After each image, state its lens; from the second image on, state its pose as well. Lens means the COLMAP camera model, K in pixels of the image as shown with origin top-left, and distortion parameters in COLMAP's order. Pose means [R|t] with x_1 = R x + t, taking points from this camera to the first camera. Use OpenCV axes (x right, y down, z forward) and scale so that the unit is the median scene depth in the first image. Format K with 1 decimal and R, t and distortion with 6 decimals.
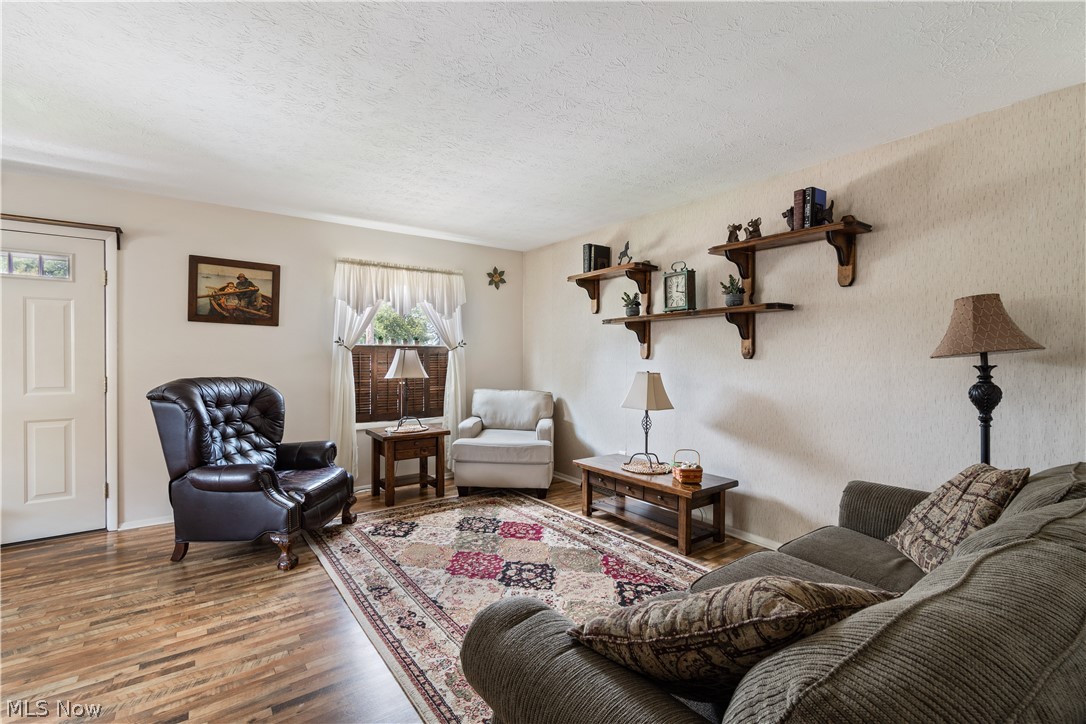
lens RADIAL K [[472.1, 0, 536.5], [0, 472.1, 362.1], [0, 0, 1]] dist [0.000615, -0.000265]
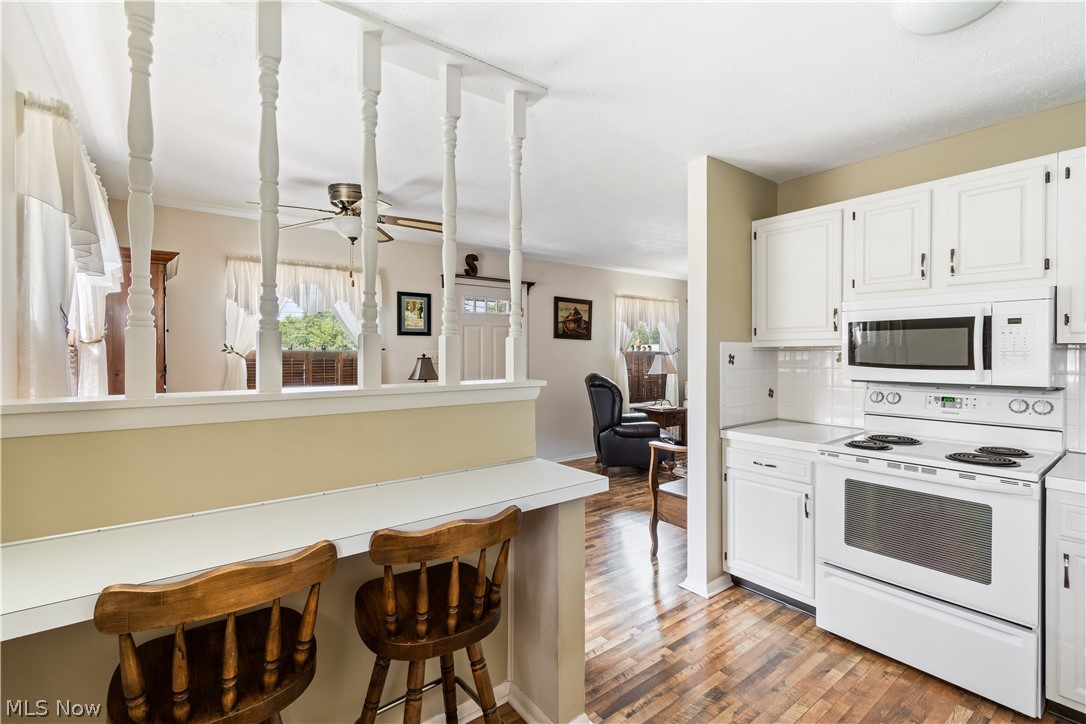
lens RADIAL K [[491.9, 0, 543.4], [0, 491.9, 357.3], [0, 0, 1]] dist [0.003592, 0.000123]
pose [[0.999350, -0.002663, 0.035950, -0.874030], [0.002773, 0.999992, -0.003030, -0.018703], [-0.035942, 0.003128, 0.999349, -0.678915]]
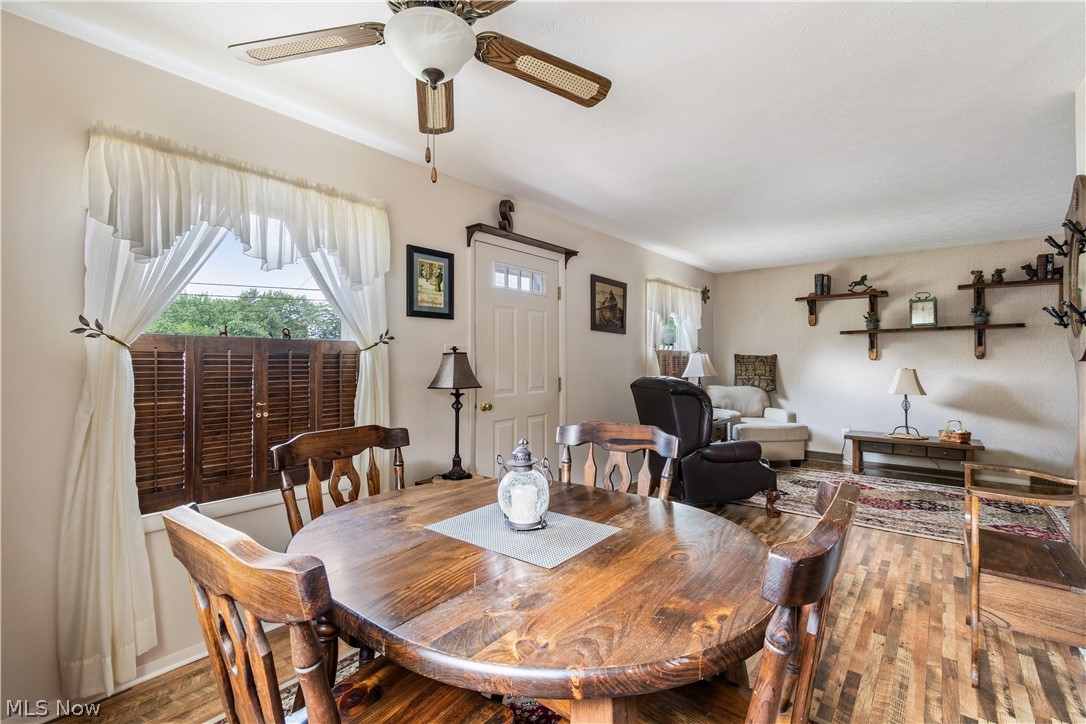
lens RADIAL K [[475.9, 0, 534.8], [0, 475.9, 355.5], [0, 0, 1]] dist [0.001941, -0.000572]
pose [[0.970186, -0.003712, 0.242333, -1.221563], [0.009166, 0.999729, -0.021382, 0.001390], [-0.242188, 0.022966, 0.969958, -0.125443]]
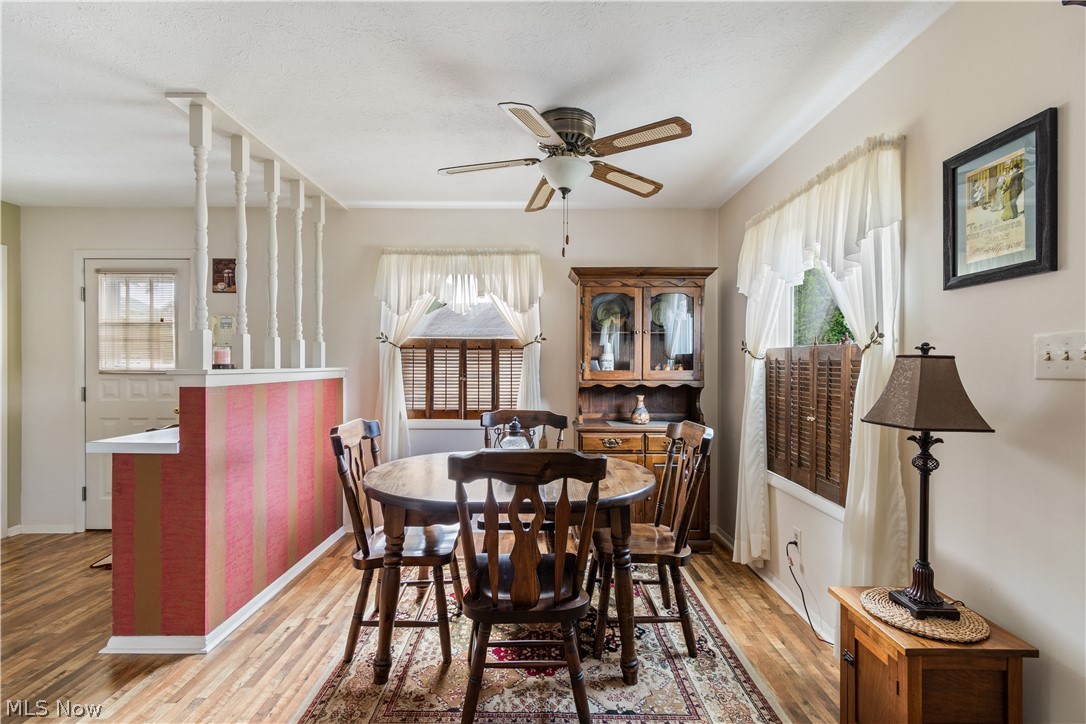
lens RADIAL K [[500.0, 0, 539.2], [0, 500.0, 366.6], [0, 0, 1]] dist [-0.000391, -0.000114]
pose [[-0.580728, -0.001103, -0.814097, -0.619165], [-0.017318, 0.999790, 0.010999, -0.011443], [0.813914, 0.020485, -0.580625, 0.683816]]
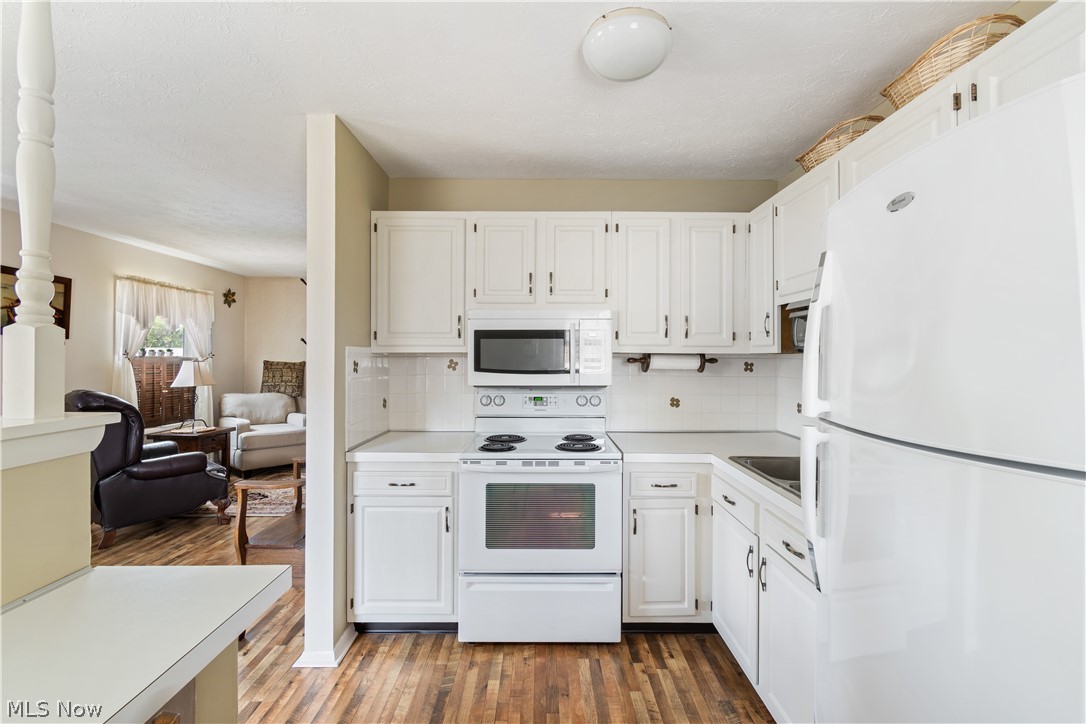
lens RADIAL K [[491.9, 0, 543.4], [0, 491.9, 357.3], [0, 0, 1]] dist [0.003592, 0.000123]
pose [[0.574428, 0.001664, 0.818553, -0.948811], [0.009509, 0.999917, -0.008706, -0.022080], [-0.818500, 0.012784, 0.574365, -0.483468]]
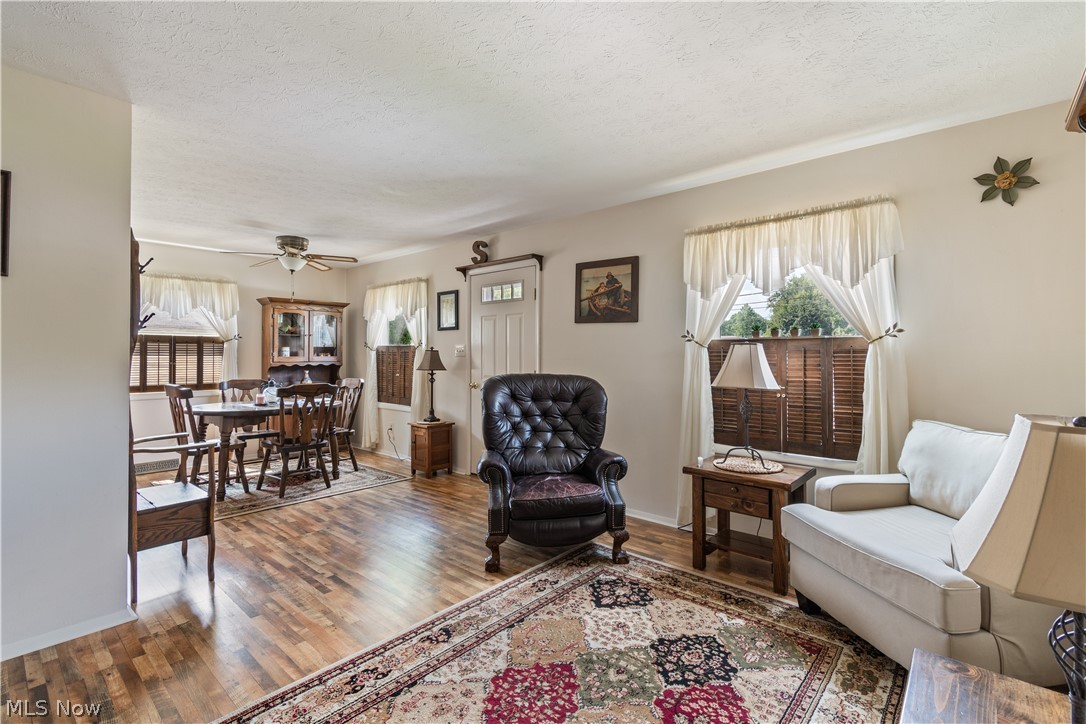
lens RADIAL K [[499.4, 0, 553.1], [0, 499.4, 351.0], [0, 0, 1]] dist [0.002384, -0.000194]
pose [[0.232616, -0.009032, -0.972527, 0.417021], [-0.013462, 0.999831, -0.012505, -0.005827], [0.972475, 0.016001, 0.232455, 0.709344]]
